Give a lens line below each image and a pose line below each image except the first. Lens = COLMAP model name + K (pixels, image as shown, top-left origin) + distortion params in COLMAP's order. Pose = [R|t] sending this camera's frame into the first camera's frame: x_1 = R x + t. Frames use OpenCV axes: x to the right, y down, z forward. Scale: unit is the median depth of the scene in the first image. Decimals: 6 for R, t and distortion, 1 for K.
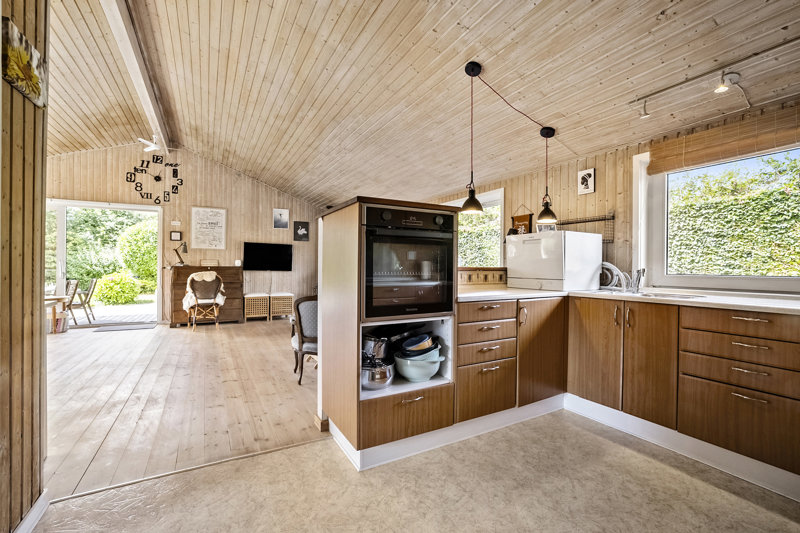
lens RADIAL K [[353.3, 0, 395.1], [0, 353.3, 264.9], [0, 0, 1]] dist [-0.009264, 0.004901]
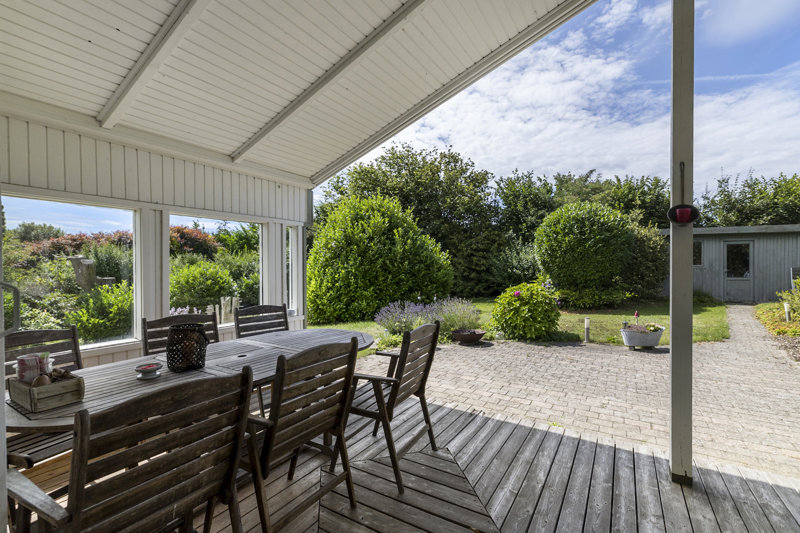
lens RADIAL K [[353.3, 0, 405.1], [0, 353.3, 263.3], [0, 0, 1]] dist [-0.009264, 0.004901]
pose [[0.495419, -0.016344, -0.868501, -0.351029], [0.017273, 0.999811, -0.008962, -0.009950], [0.868483, -0.010562, 0.495607, 0.497225]]
